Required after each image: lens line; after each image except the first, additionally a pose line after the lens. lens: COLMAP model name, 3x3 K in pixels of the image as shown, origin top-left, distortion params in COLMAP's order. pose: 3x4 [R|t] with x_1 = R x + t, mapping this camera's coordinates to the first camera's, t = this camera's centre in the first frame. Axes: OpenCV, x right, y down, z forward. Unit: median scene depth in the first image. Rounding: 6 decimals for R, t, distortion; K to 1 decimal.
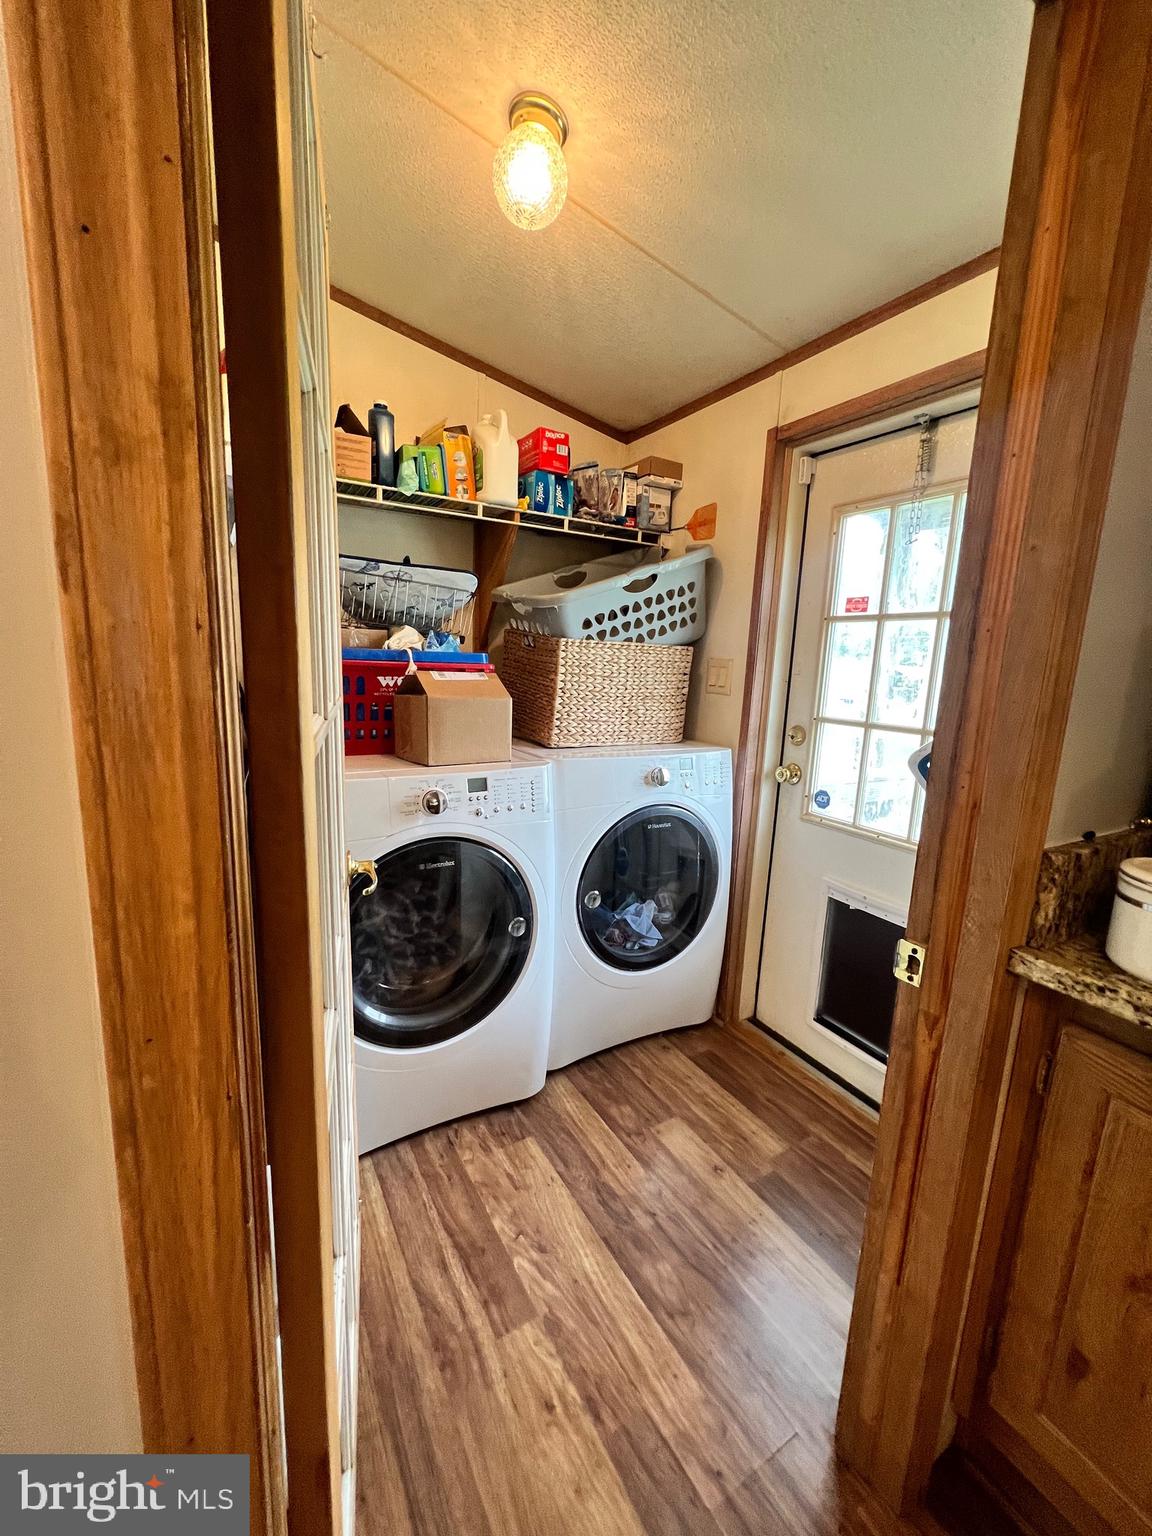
lens RADIAL K [[614.0, 0, 578.6], [0, 614.0, 767.5], [0, 0, 1]] dist [-0.001196, 0.000580]
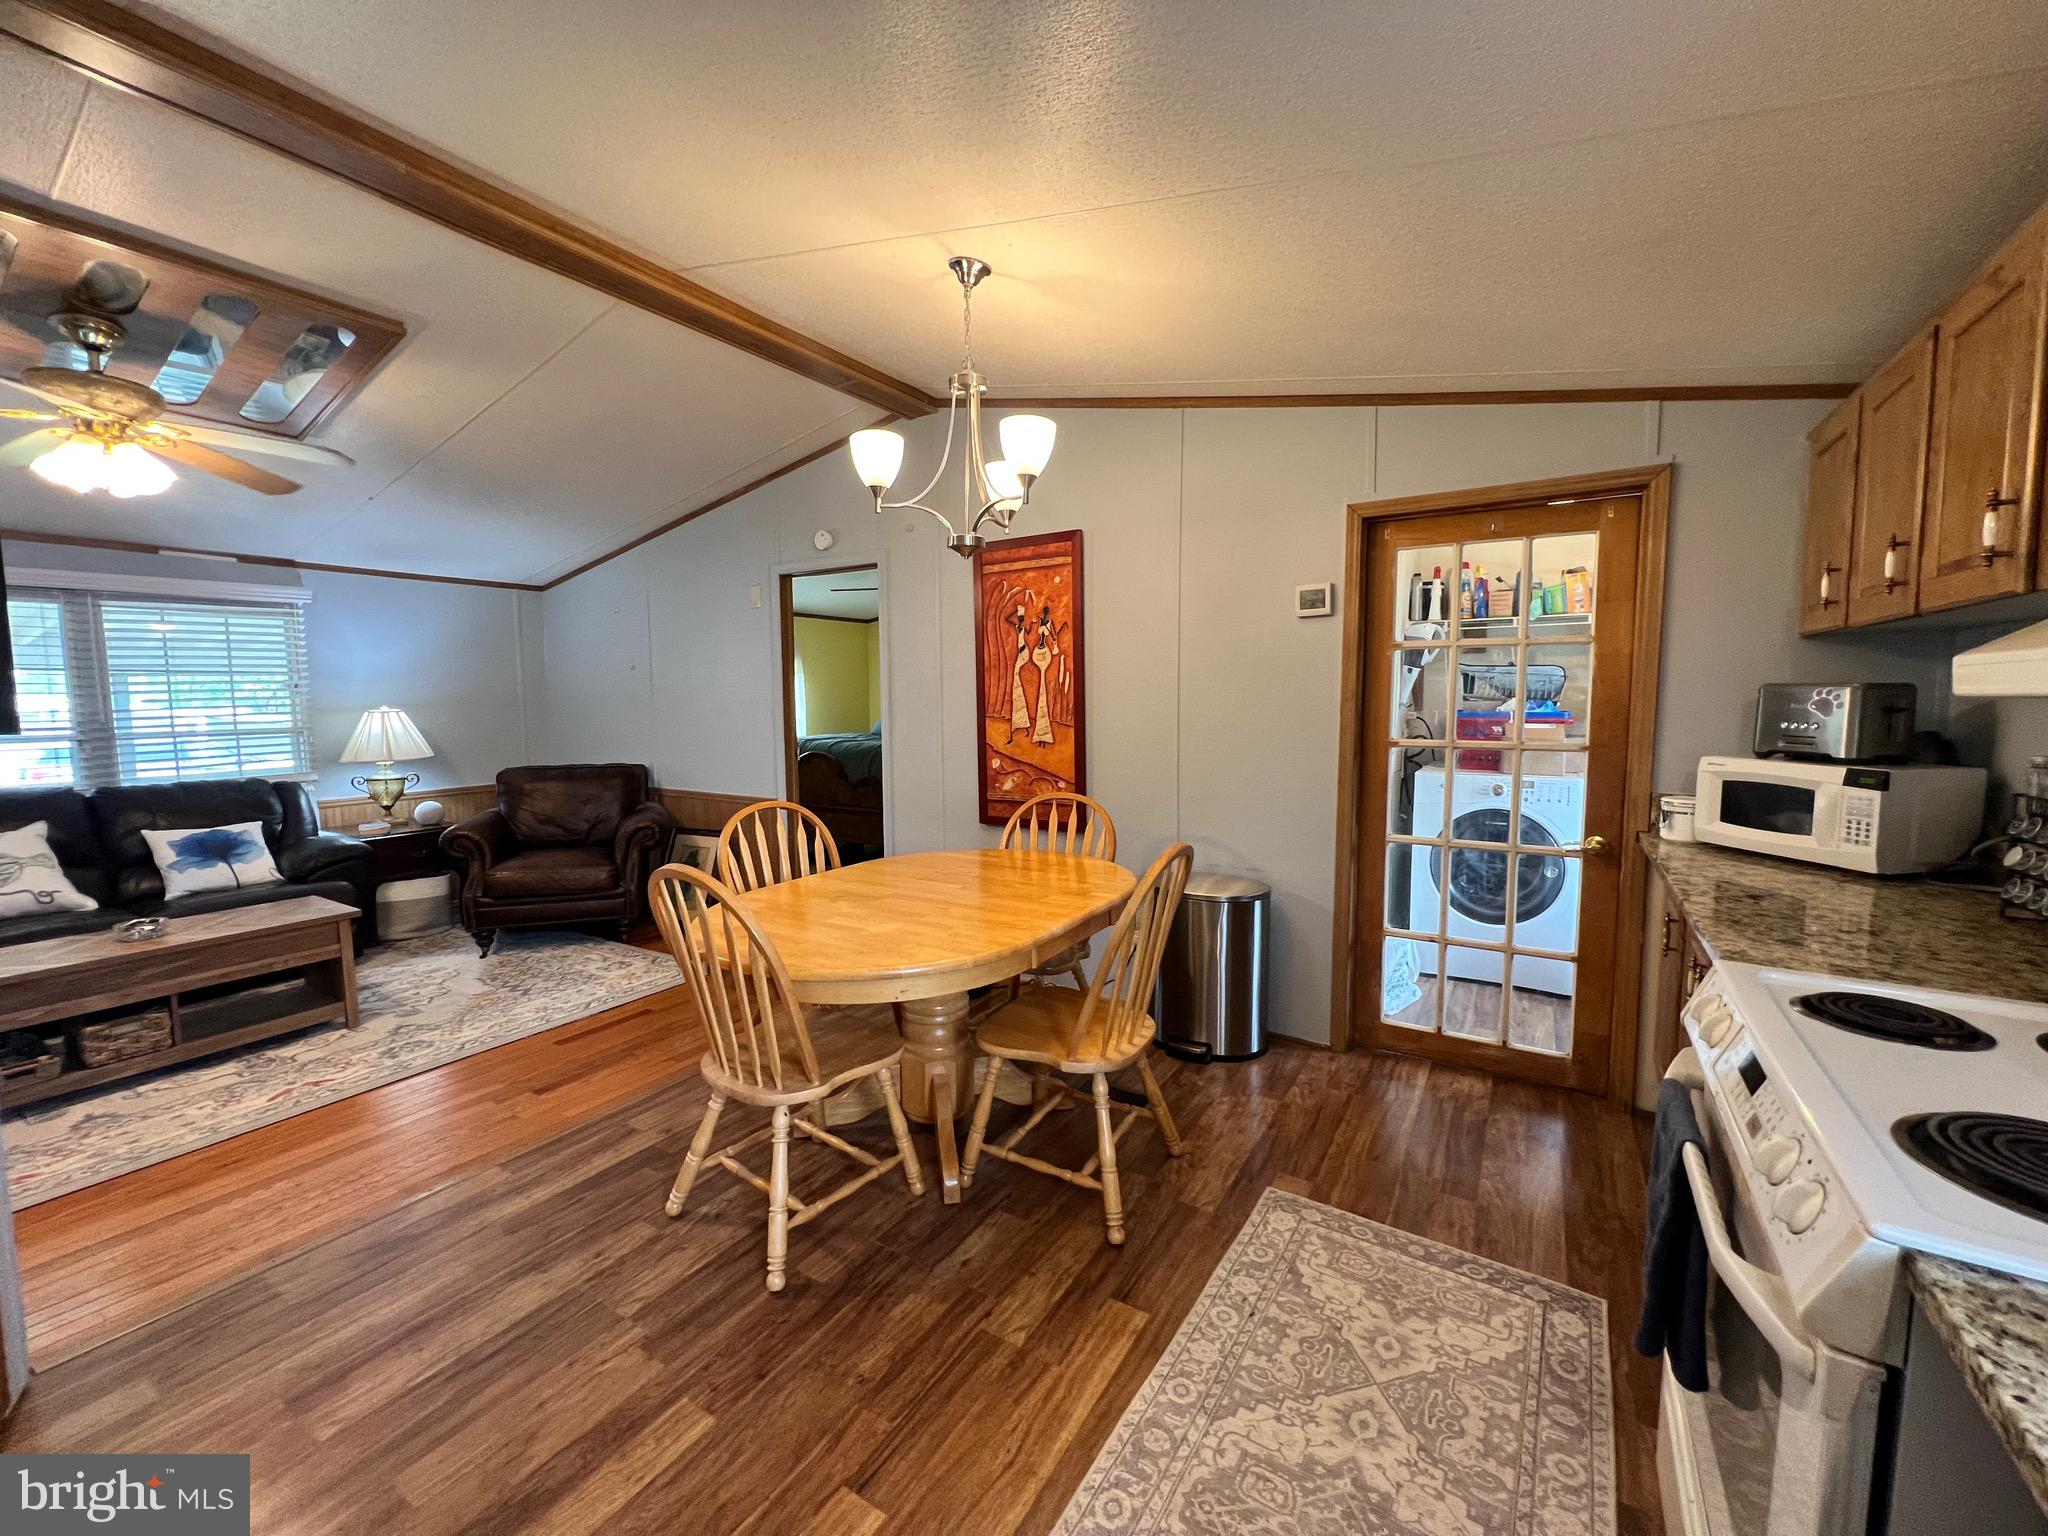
lens RADIAL K [[818.7, 0, 1020.8], [0, 818.7, 760.8], [0, 0, 1]] dist [-0.001196, 0.000580]
pose [[0.450487, 0.031516, -0.892226, 1.162394], [-0.131655, 0.990796, -0.031475, 0.205640], [0.883022, 0.131645, 0.450490, -1.263739]]
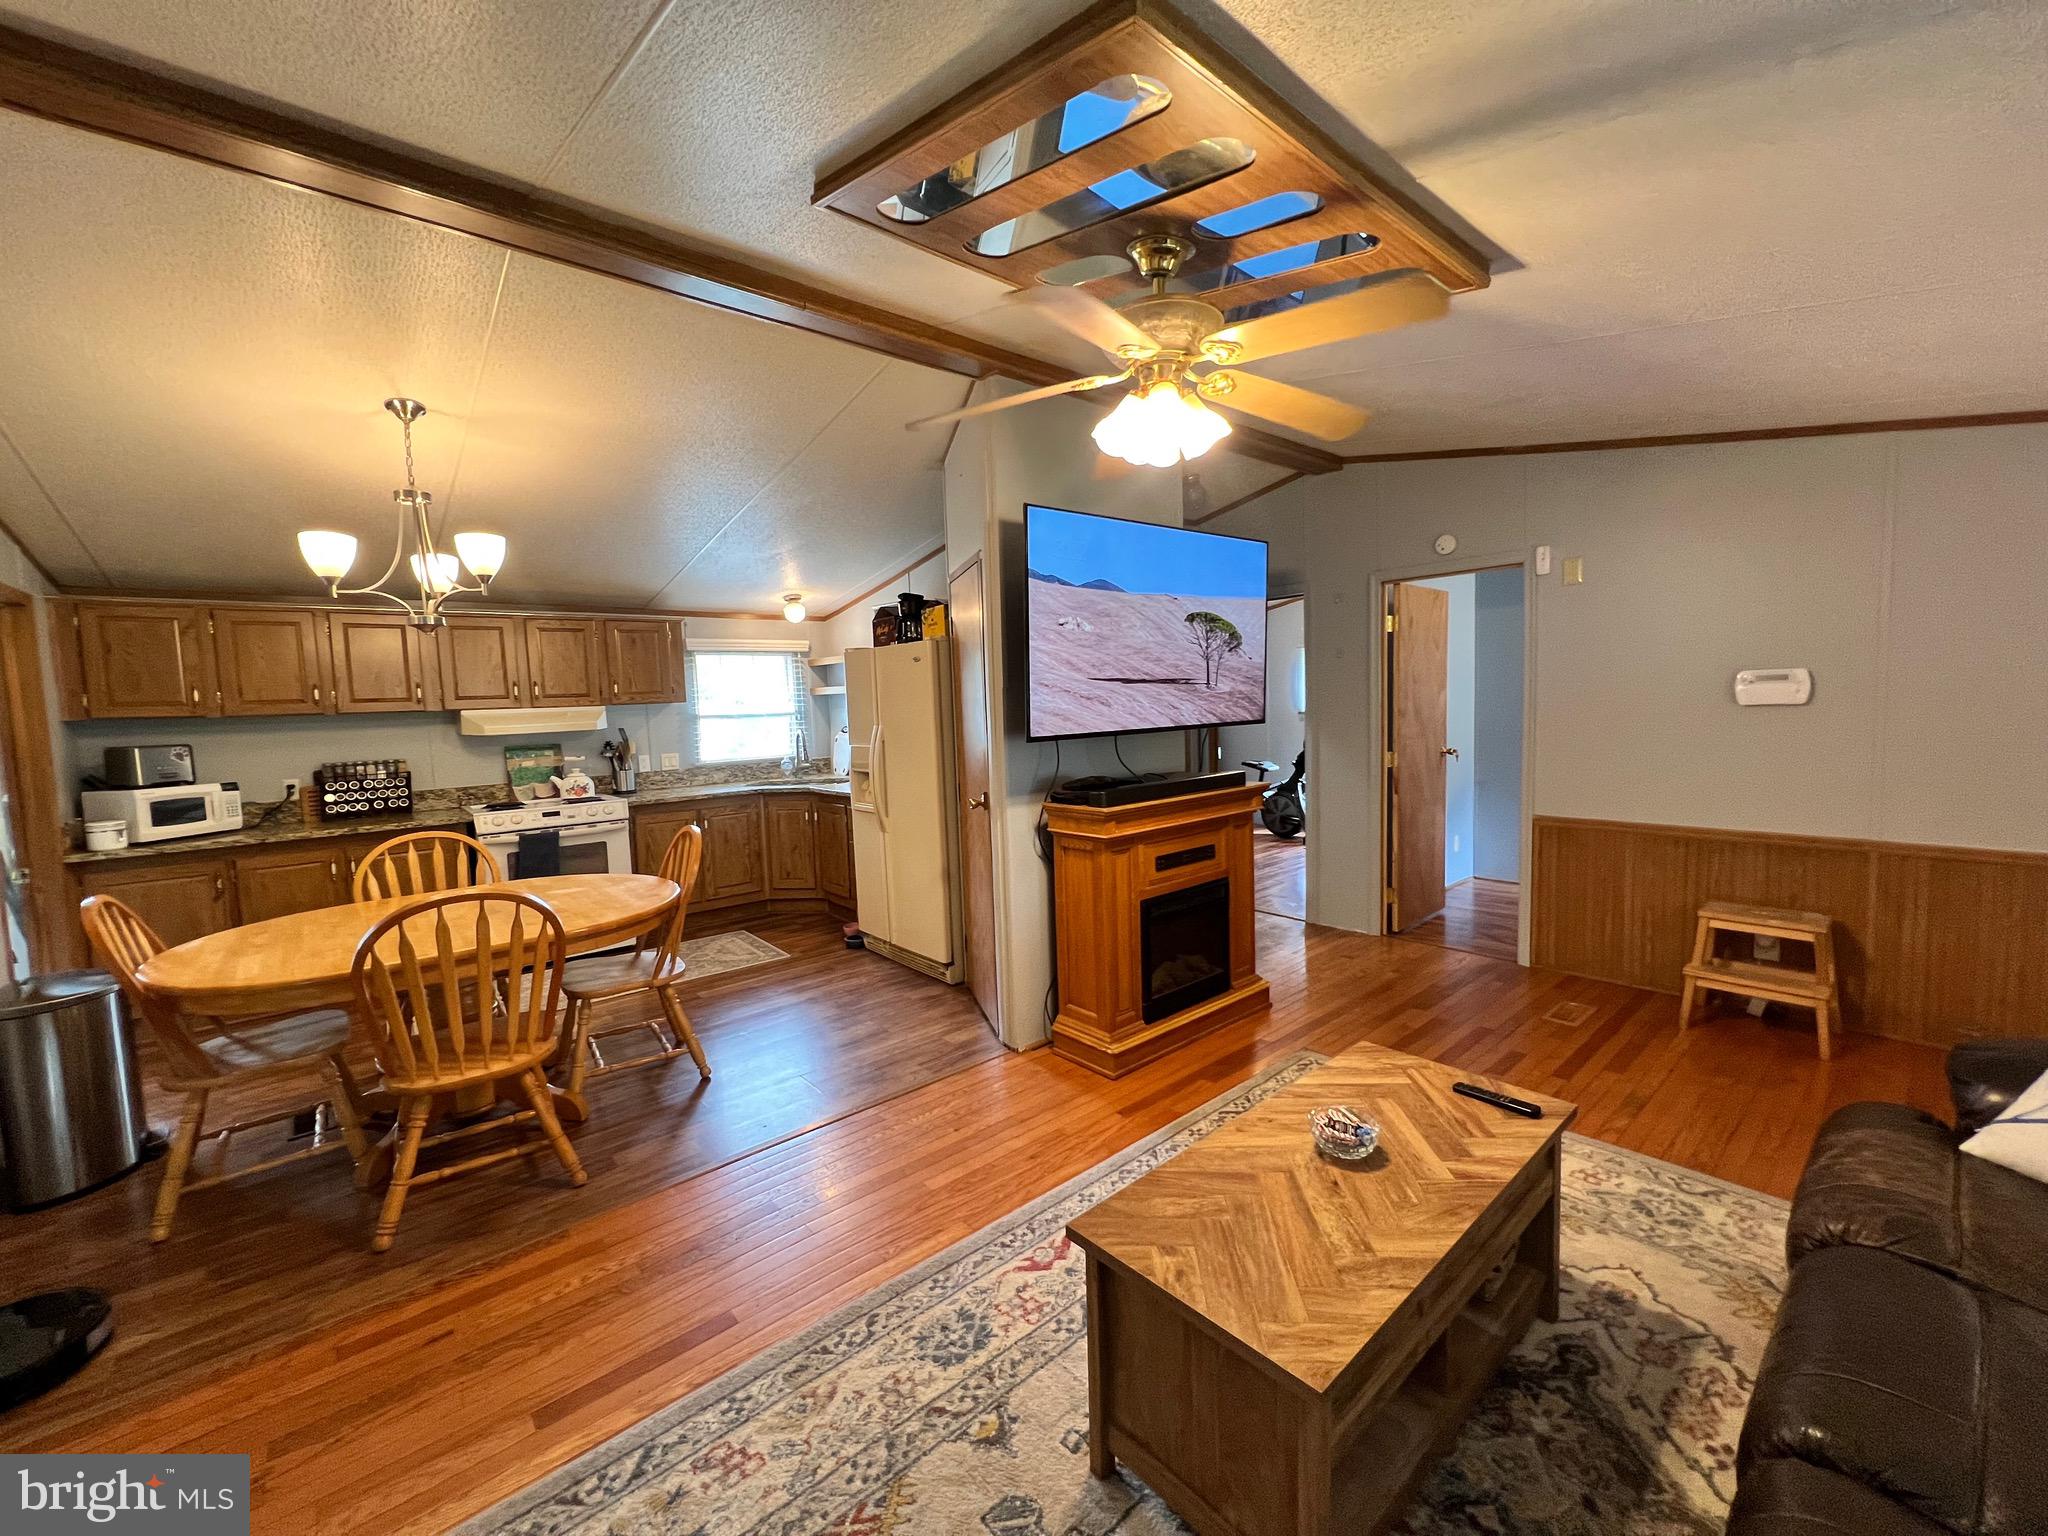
lens RADIAL K [[818.7, 0, 1026.7], [0, 818.7, 761.0], [0, 0, 1]] dist [-0.001196, 0.000580]
pose [[-0.174644, -0.104623, 0.979057, -2.149614], [0.200452, 0.969738, 0.139384, 0.103239], [-0.964012, 0.220596, -0.148388, -1.678955]]
